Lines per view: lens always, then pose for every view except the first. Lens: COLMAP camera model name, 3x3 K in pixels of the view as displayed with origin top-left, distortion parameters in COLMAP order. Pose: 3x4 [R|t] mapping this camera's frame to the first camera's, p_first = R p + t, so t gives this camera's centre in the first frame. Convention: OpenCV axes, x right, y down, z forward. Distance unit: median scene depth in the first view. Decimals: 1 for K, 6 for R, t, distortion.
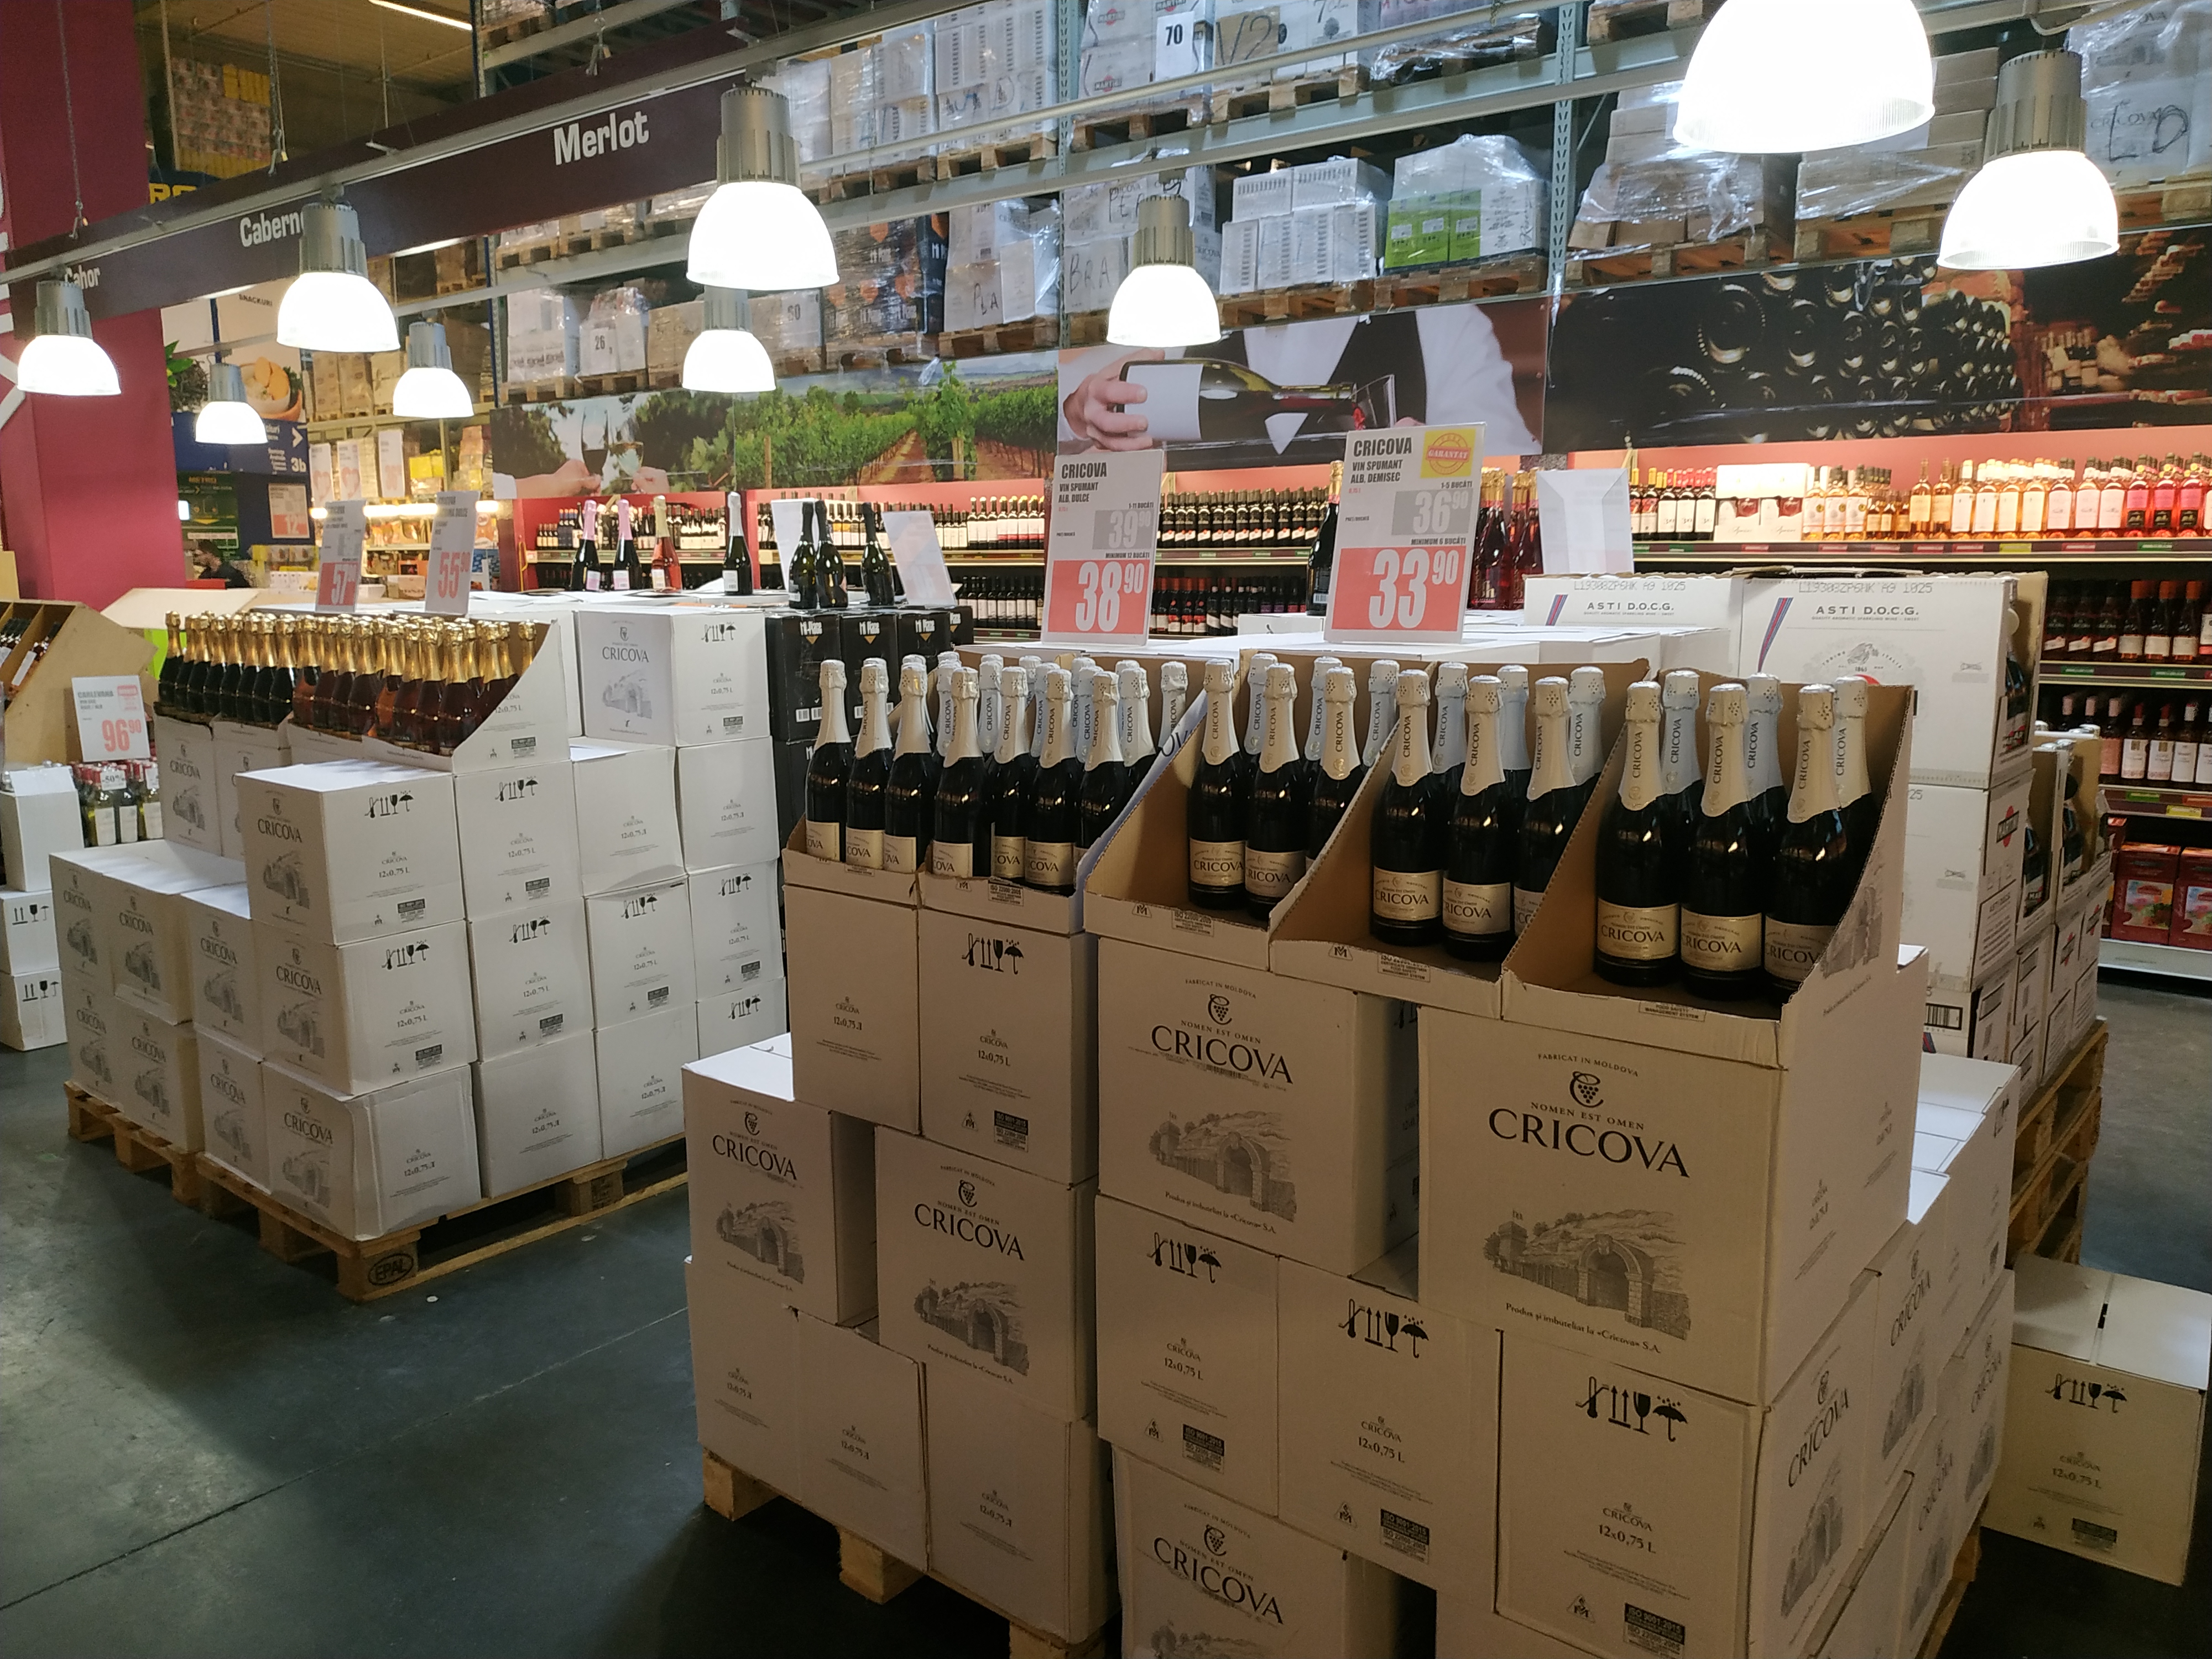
lens RADIAL K [[1586.3, 0, 1106.0], [0, 1586.3, 829.5], [0, 0, 1]] dist [0.028091, -0.048372]
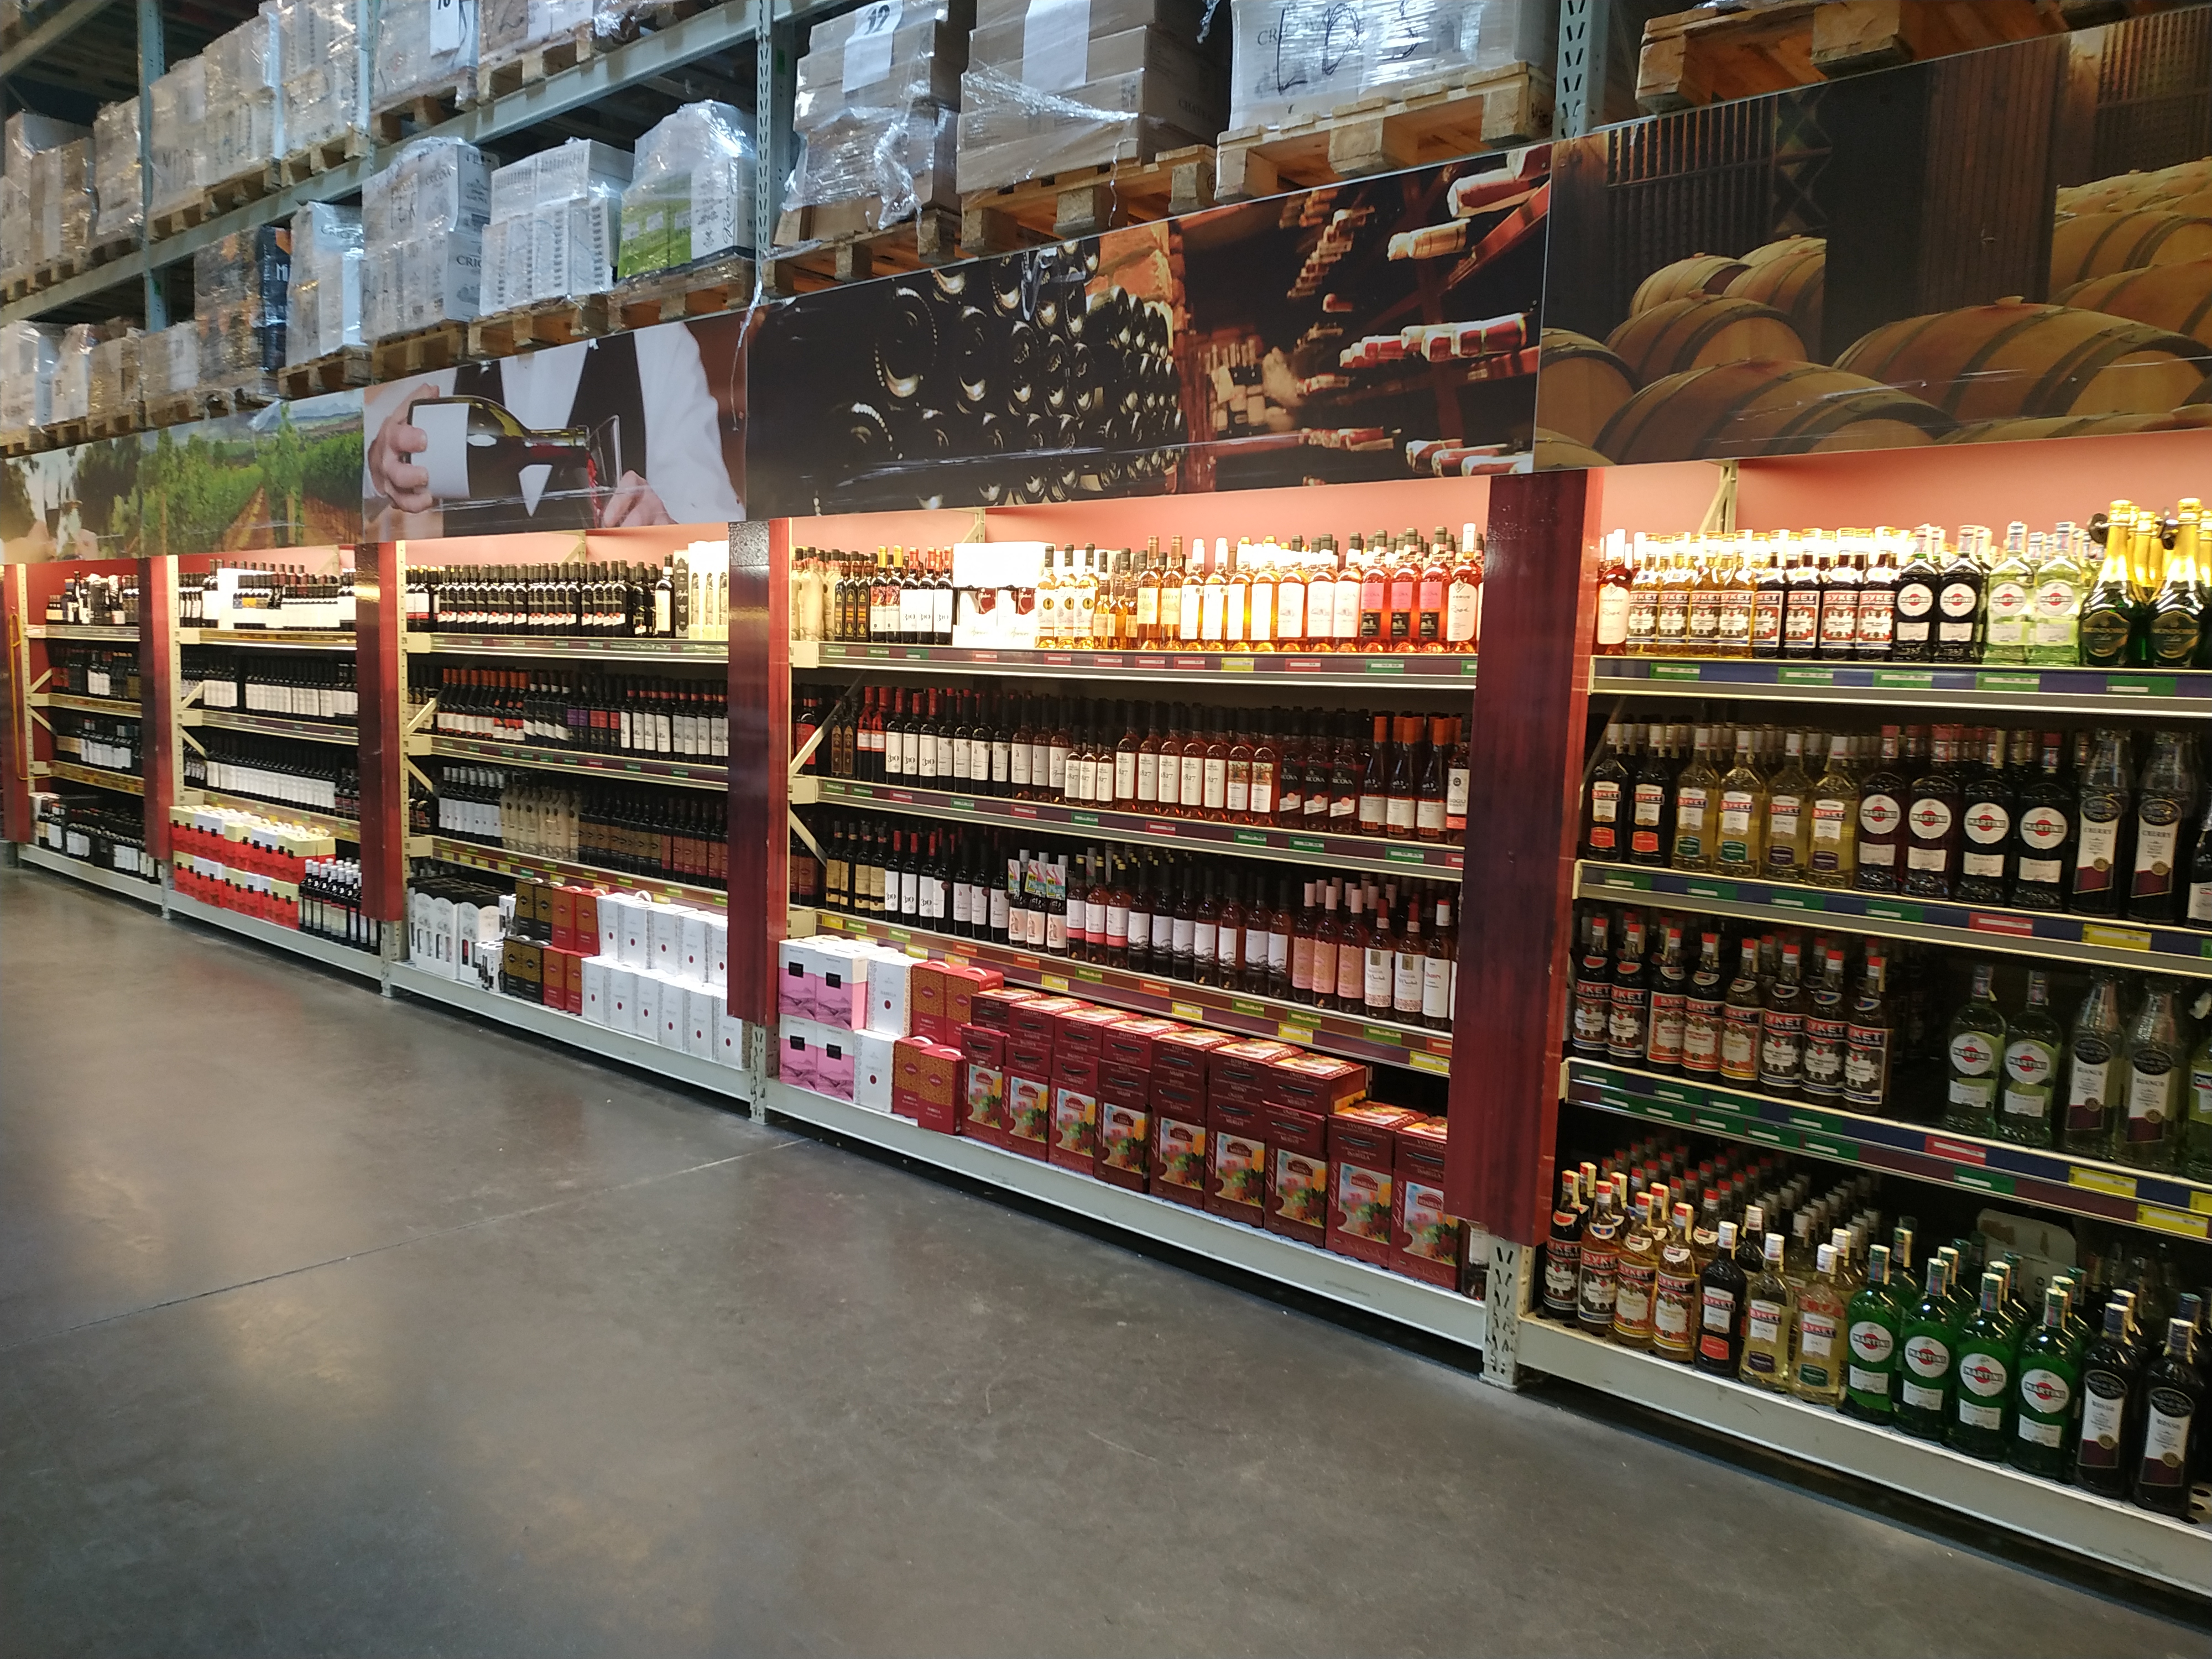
lens RADIAL K [[1600.0, 0, 1106.0], [0, 1600.0, 829.5], [0, 0, 1]] dist [0.081164, -0.140808]
pose [[0.998029, 0.039518, -0.048742, 0.523888], [-0.042859, 0.996659, -0.069524, -0.051212], [0.045831, 0.071476, 0.996389, 0.292221]]
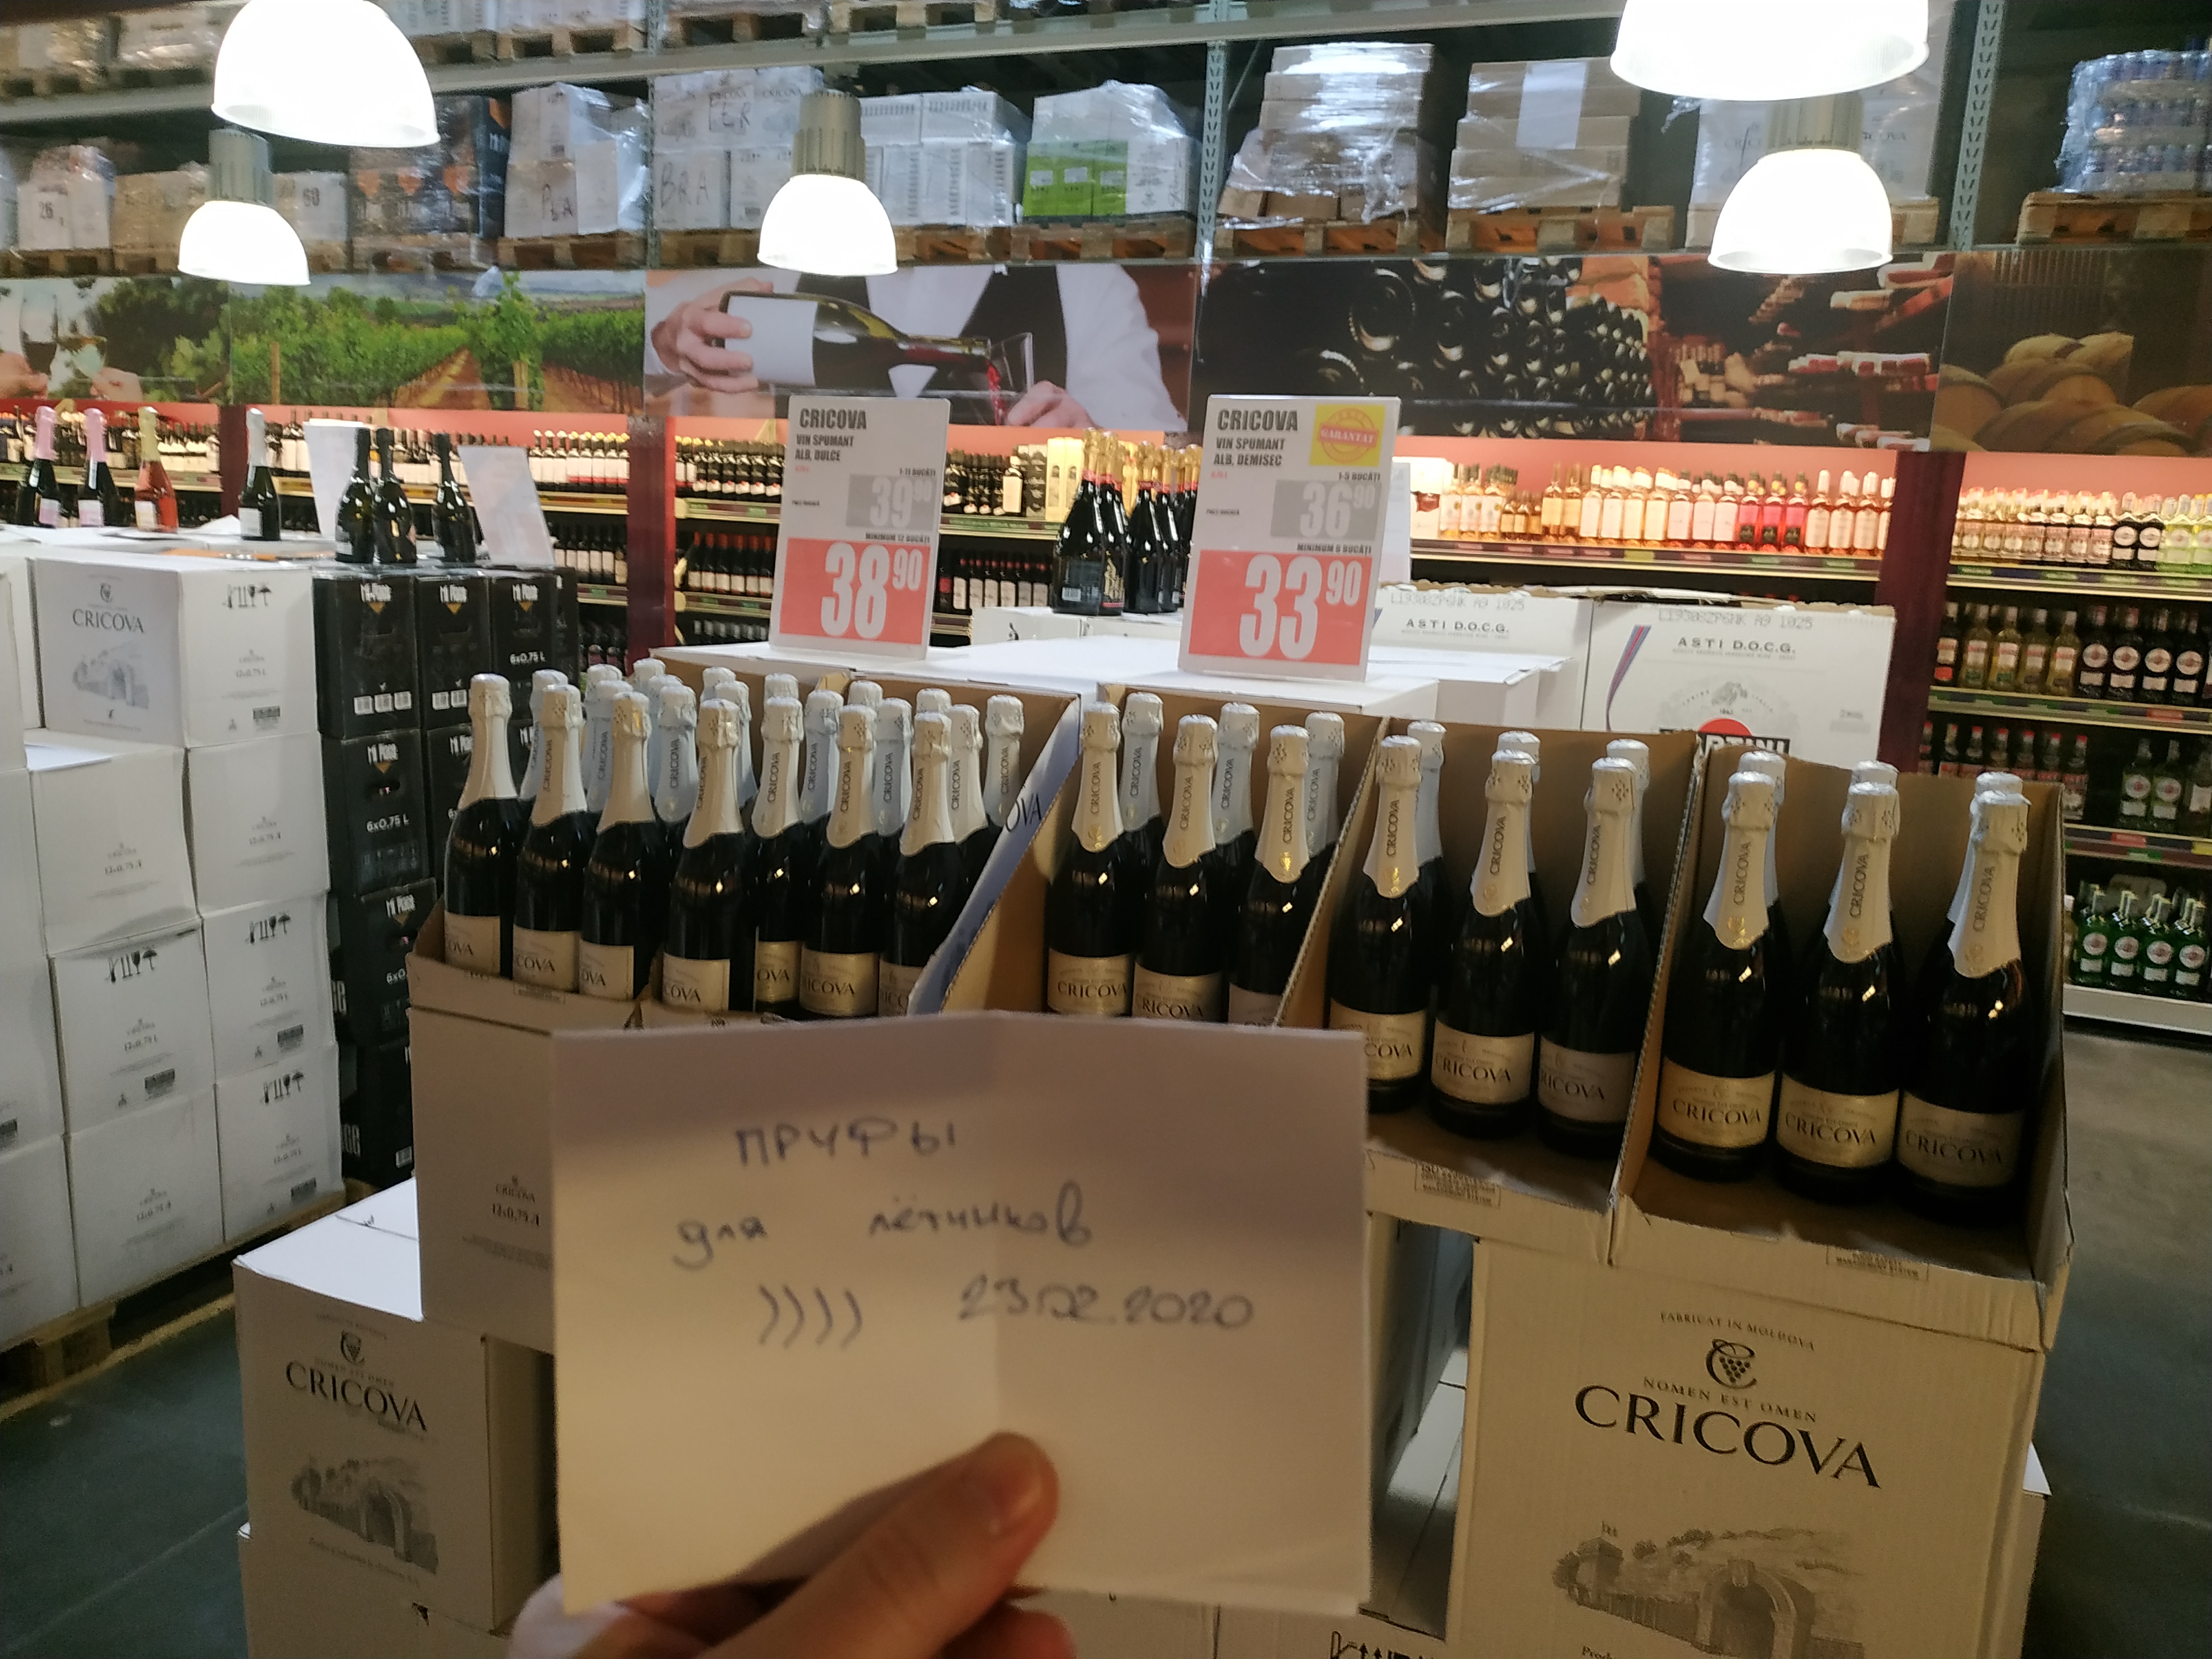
lens RADIAL K [[1608.1, 0, 1113.8], [0, 1608.1, 823.8], [0, 0, 1]] dist [0.007666, -0.014986]
pose [[0.960783, 0.001985, 0.277293, -0.037094], [-0.007441, 0.999799, 0.018625, -0.020298], [-0.277201, -0.019958, 0.960605, 0.092740]]
